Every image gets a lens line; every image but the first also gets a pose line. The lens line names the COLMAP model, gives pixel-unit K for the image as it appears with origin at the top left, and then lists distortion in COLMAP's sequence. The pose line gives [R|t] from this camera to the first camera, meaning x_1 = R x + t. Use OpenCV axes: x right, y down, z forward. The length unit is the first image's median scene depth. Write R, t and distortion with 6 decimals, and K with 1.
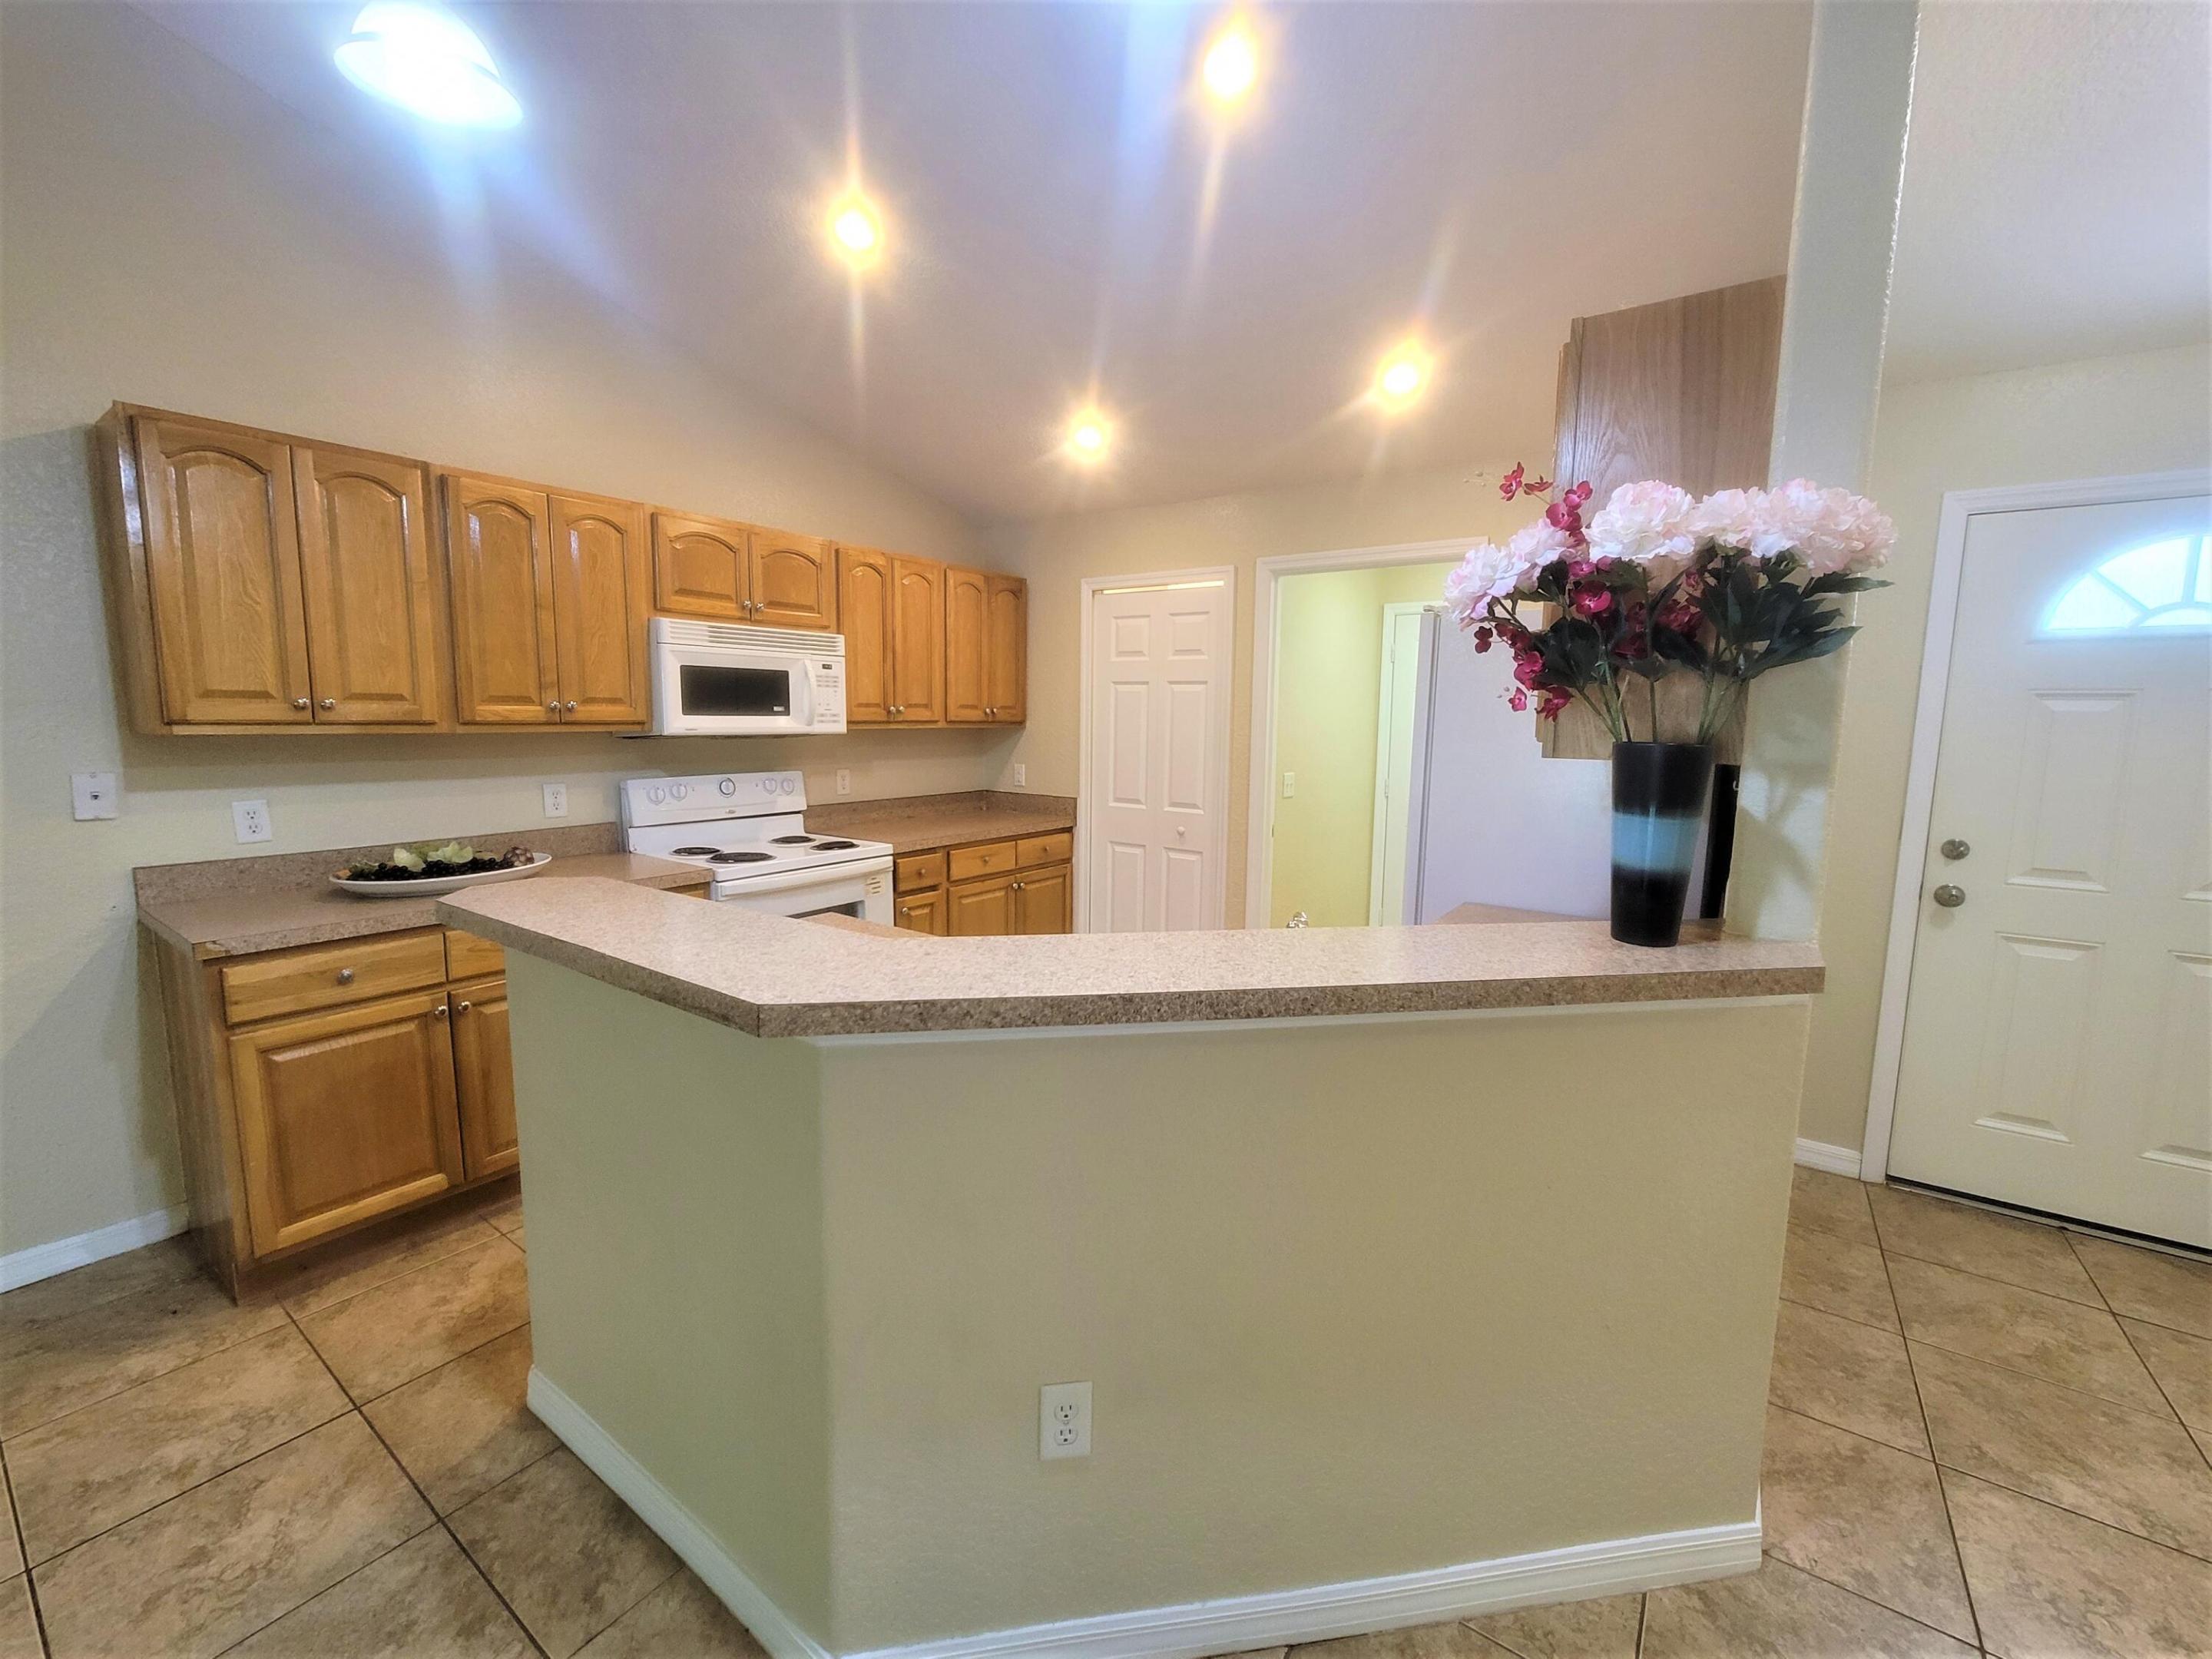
lens RADIAL K [[901.4, 0, 1109.0], [0, 901.4, 822.7], [0, 0, 1]] dist [-0.005434, 0.000646]
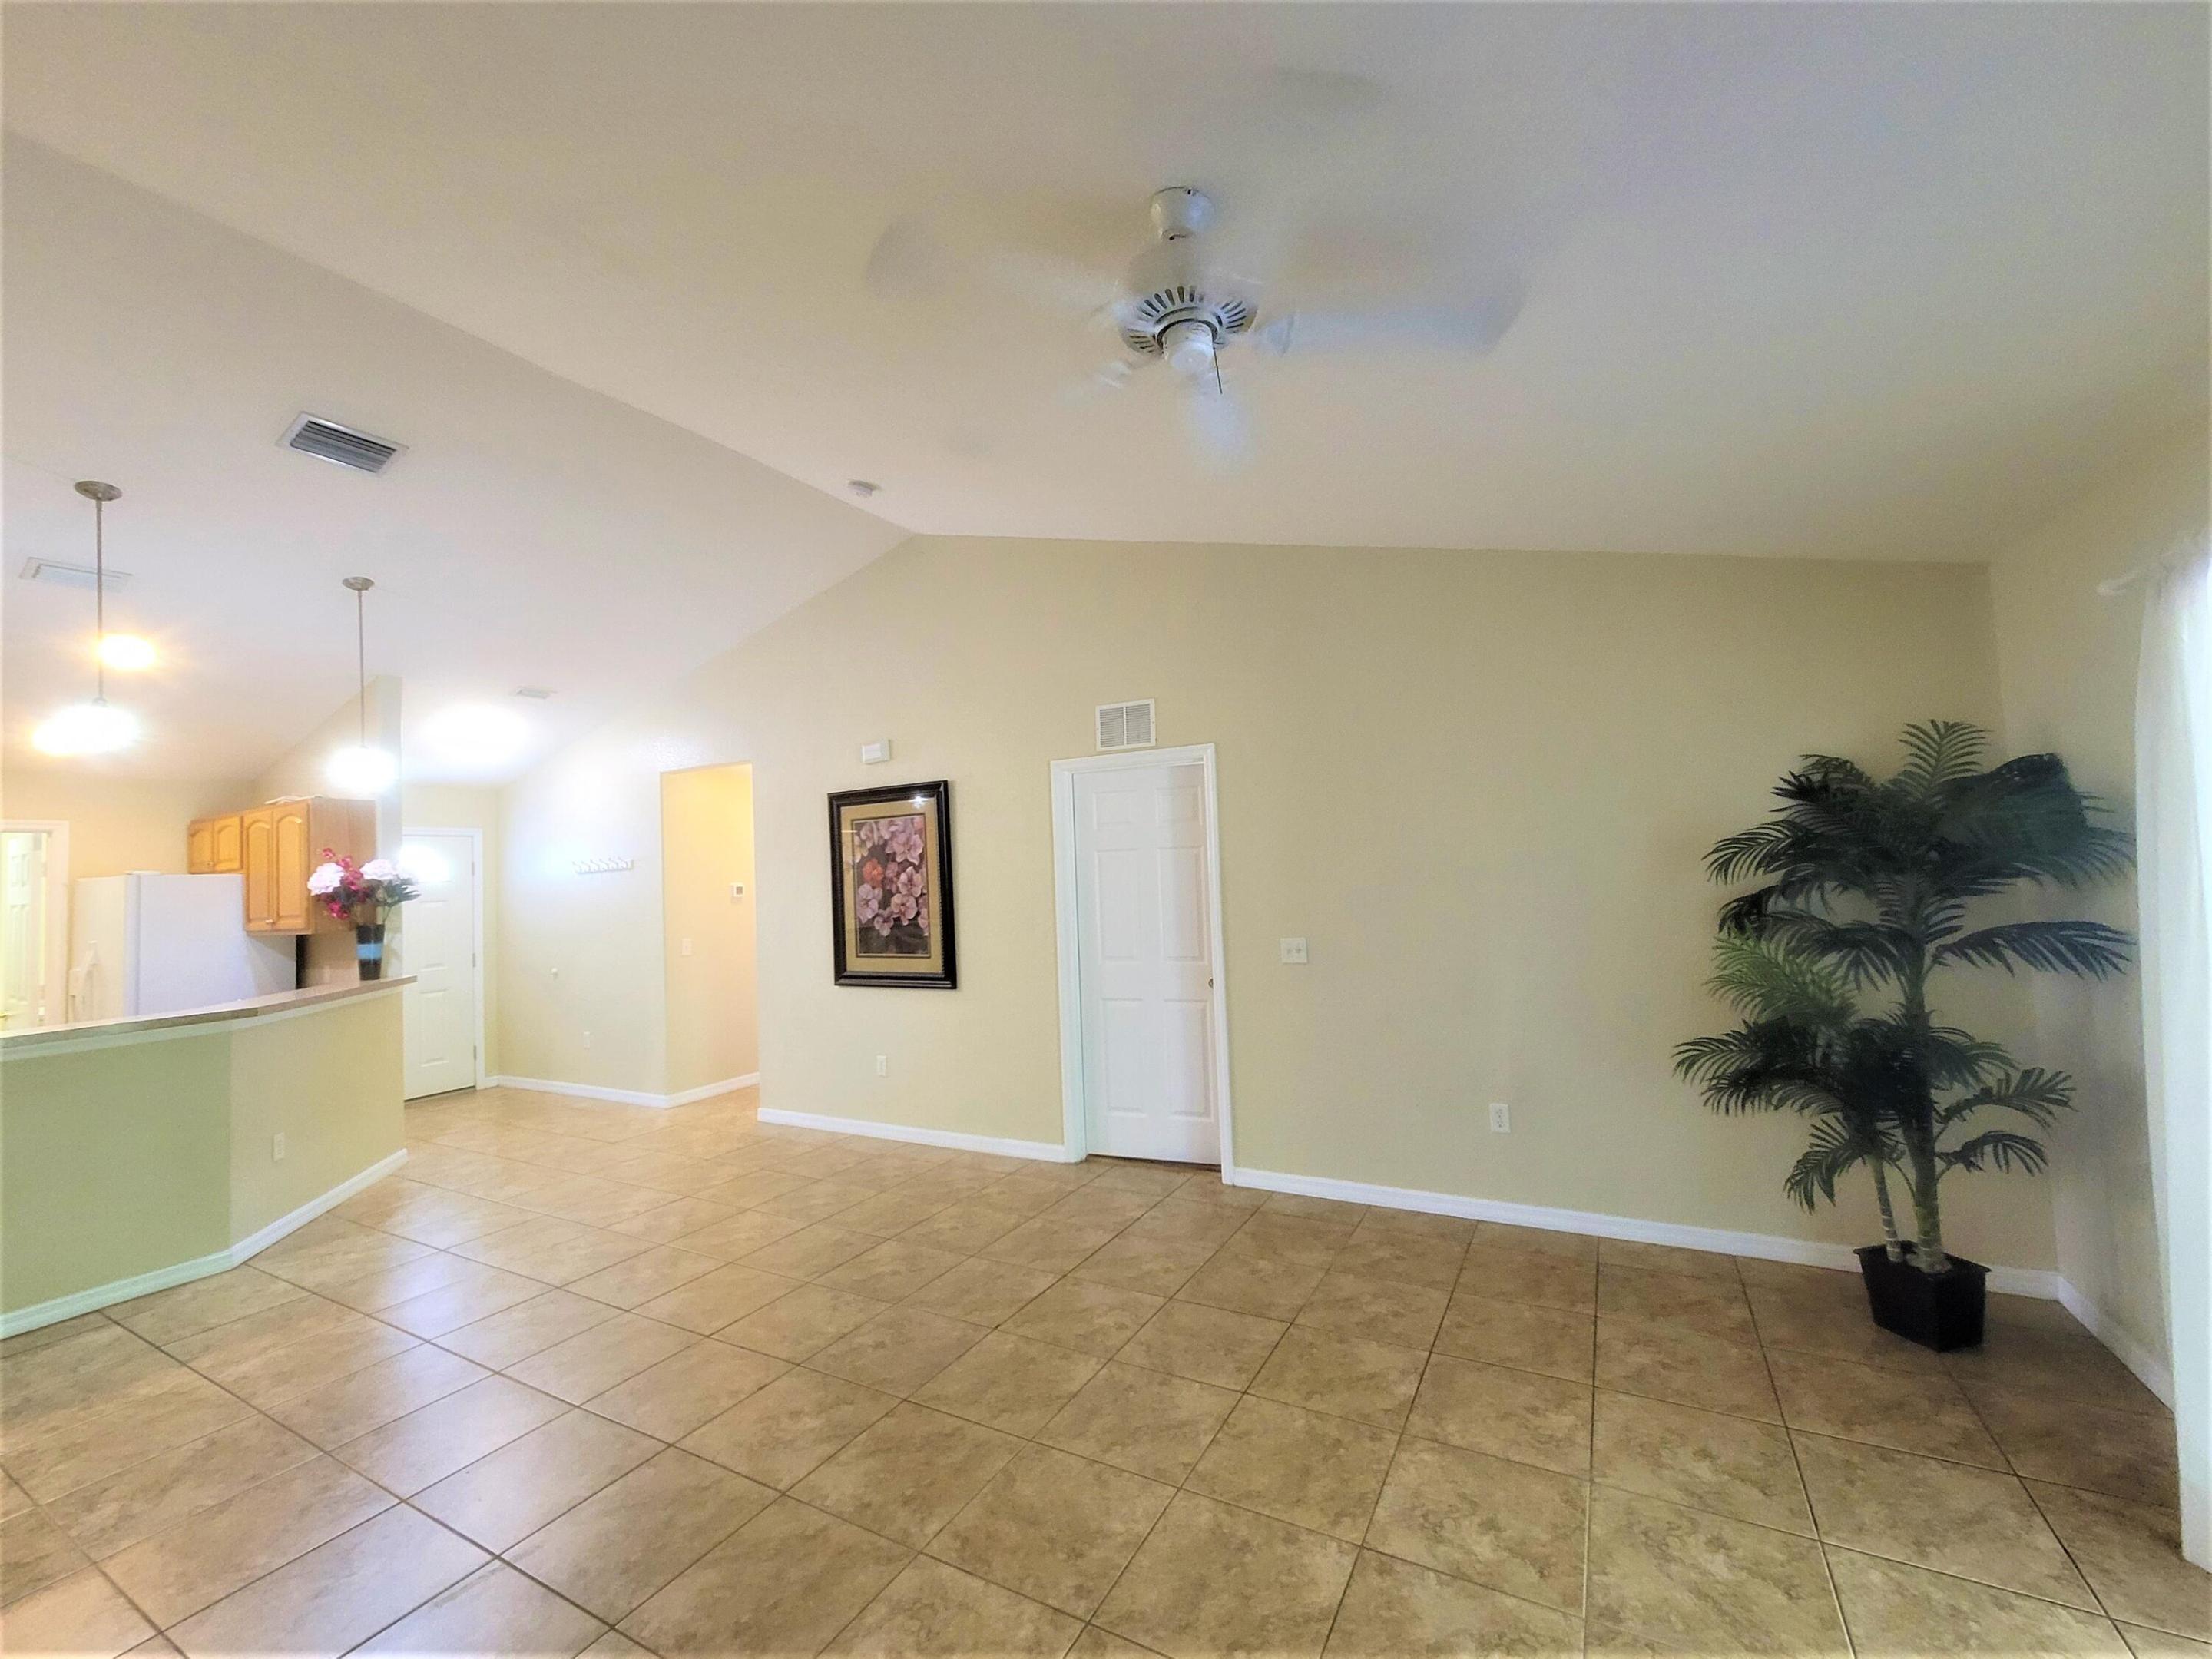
lens RADIAL K [[901.4, 0, 1109.0], [0, 901.4, 822.7], [0, 0, 1]] dist [-0.005434, 0.000646]
pose [[-0.107367, 0.046282, 0.993142, -1.829112], [0.165100, 0.985877, -0.028094, 0.055503], [-0.980415, 0.160951, -0.113492, -0.872954]]
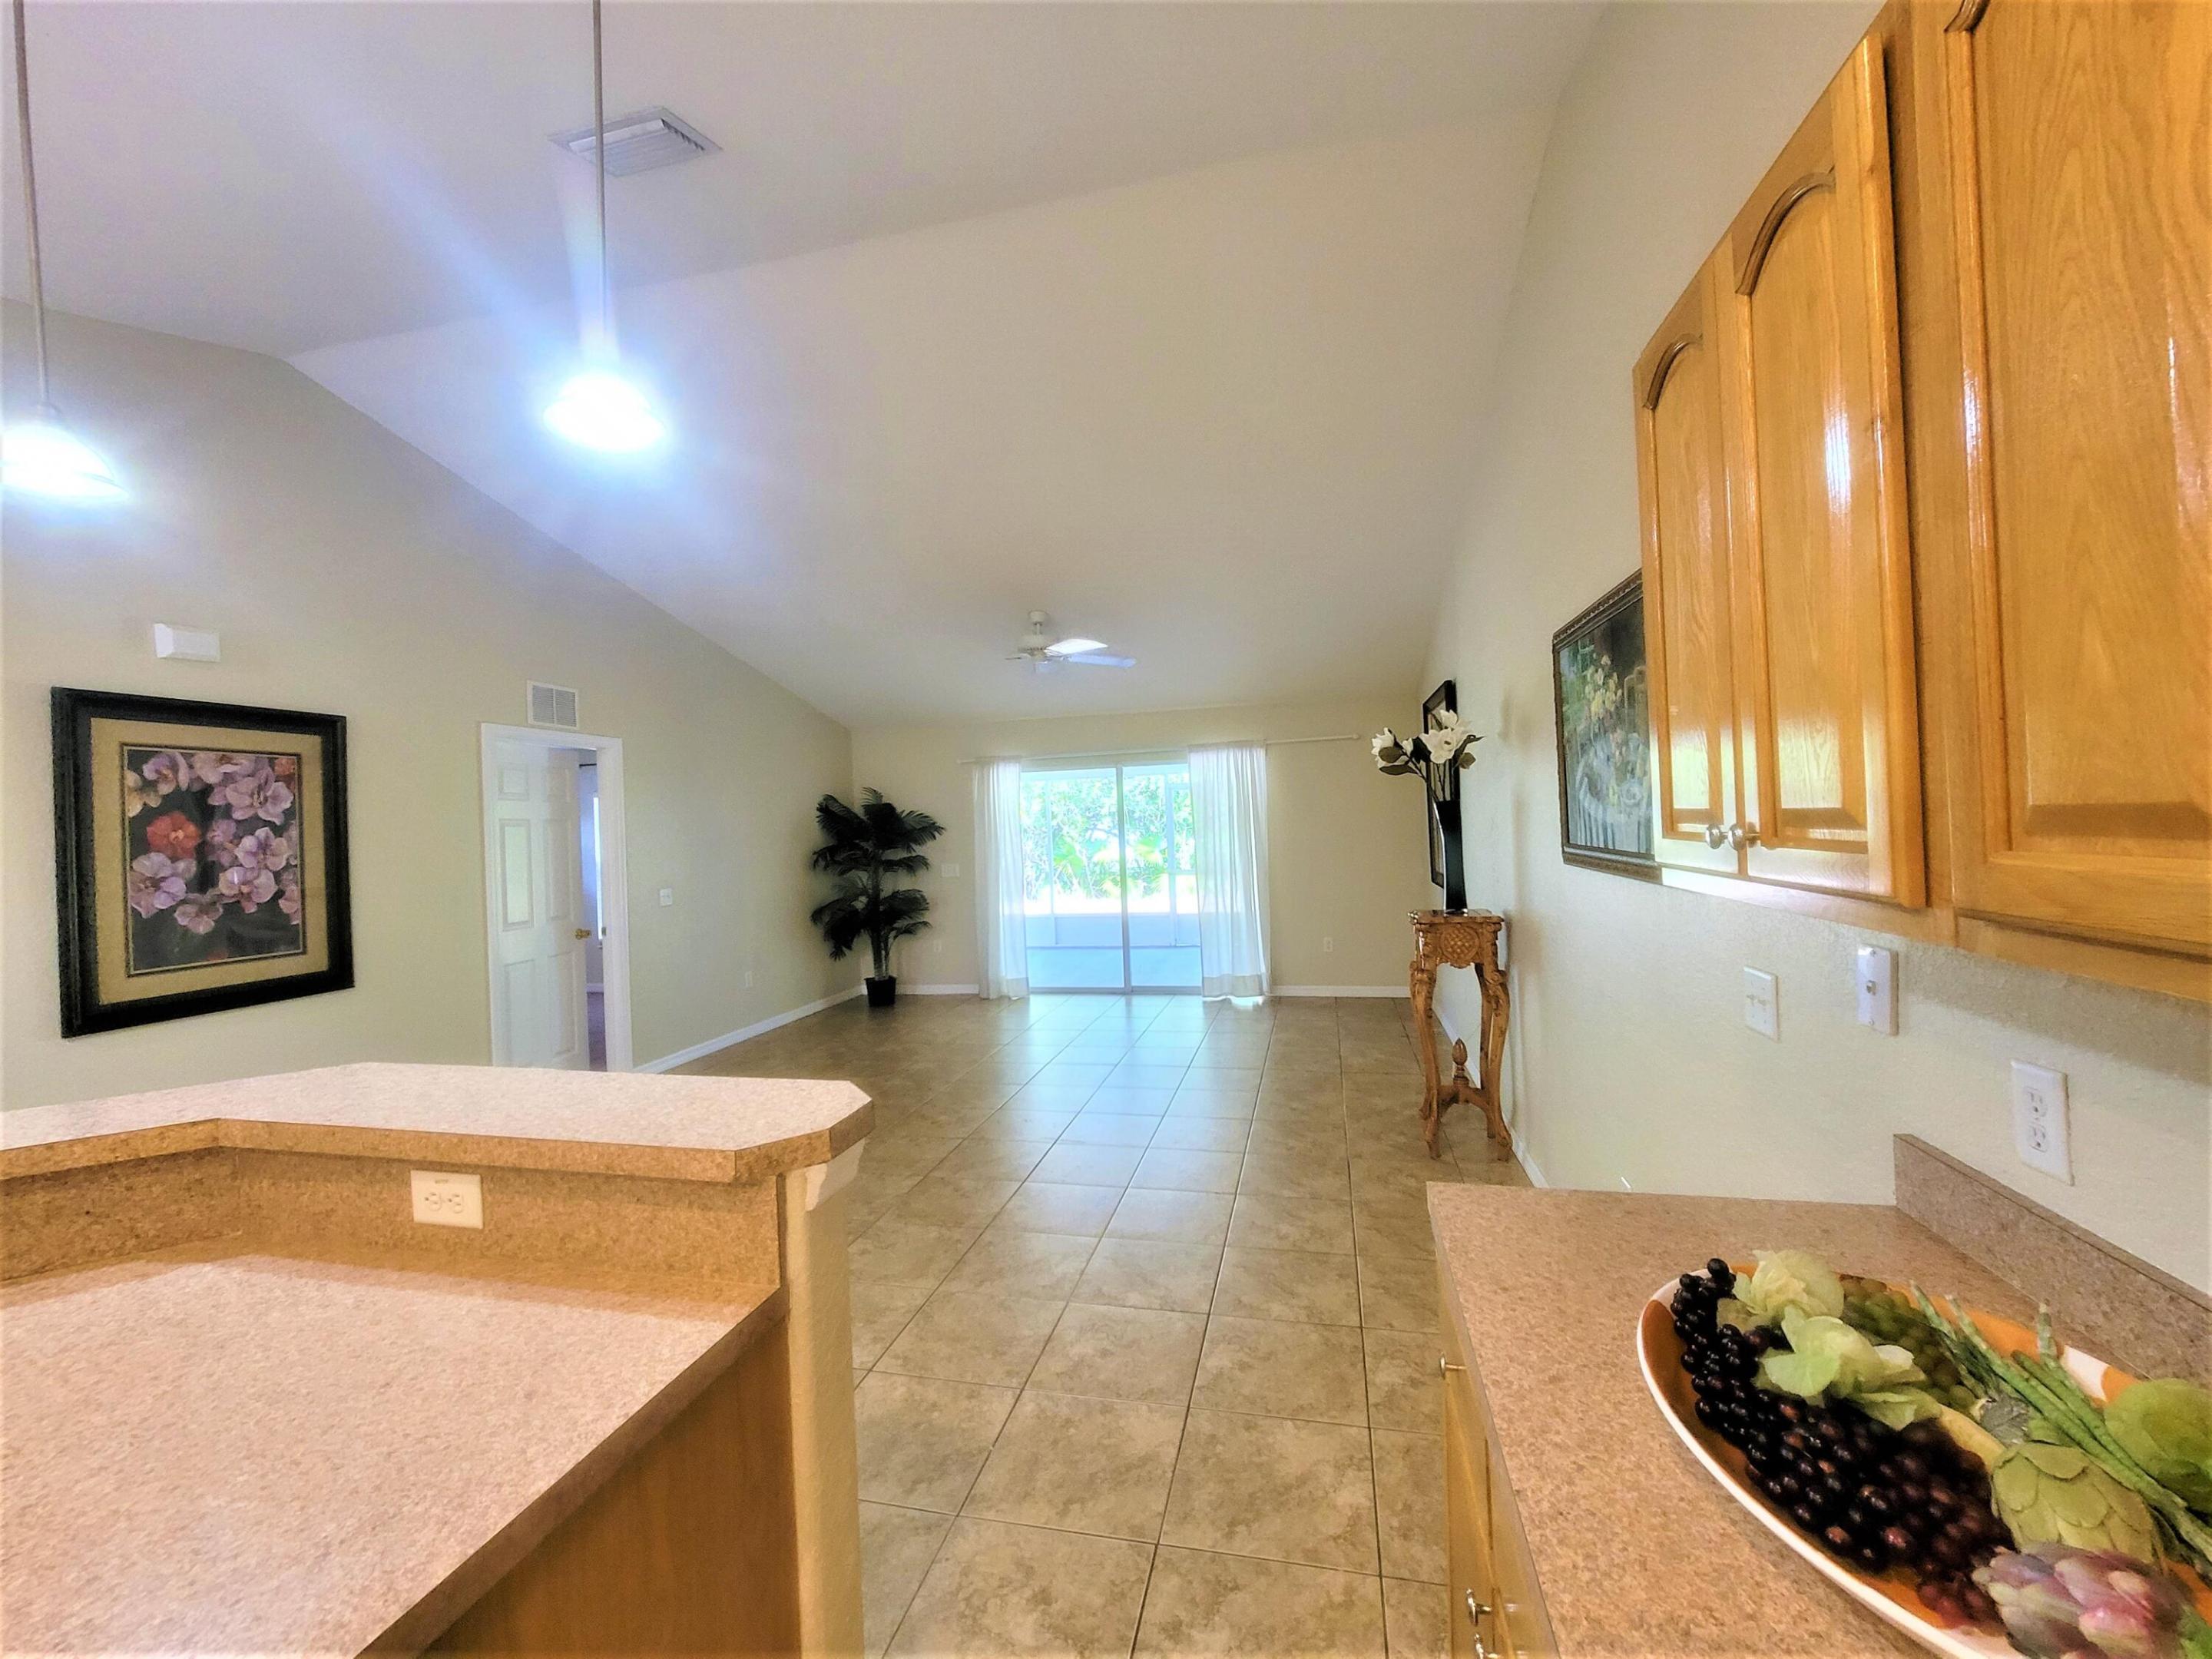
lens RADIAL K [[901.4, 0, 1109.0], [0, 901.4, 822.7], [0, 0, 1]] dist [-0.005434, 0.000646]
pose [[-0.927014, 0.023898, -0.374266, -0.418393], [-0.018239, 0.993914, 0.108640, -0.166025], [0.374584, 0.107537, -0.920936, 1.180943]]
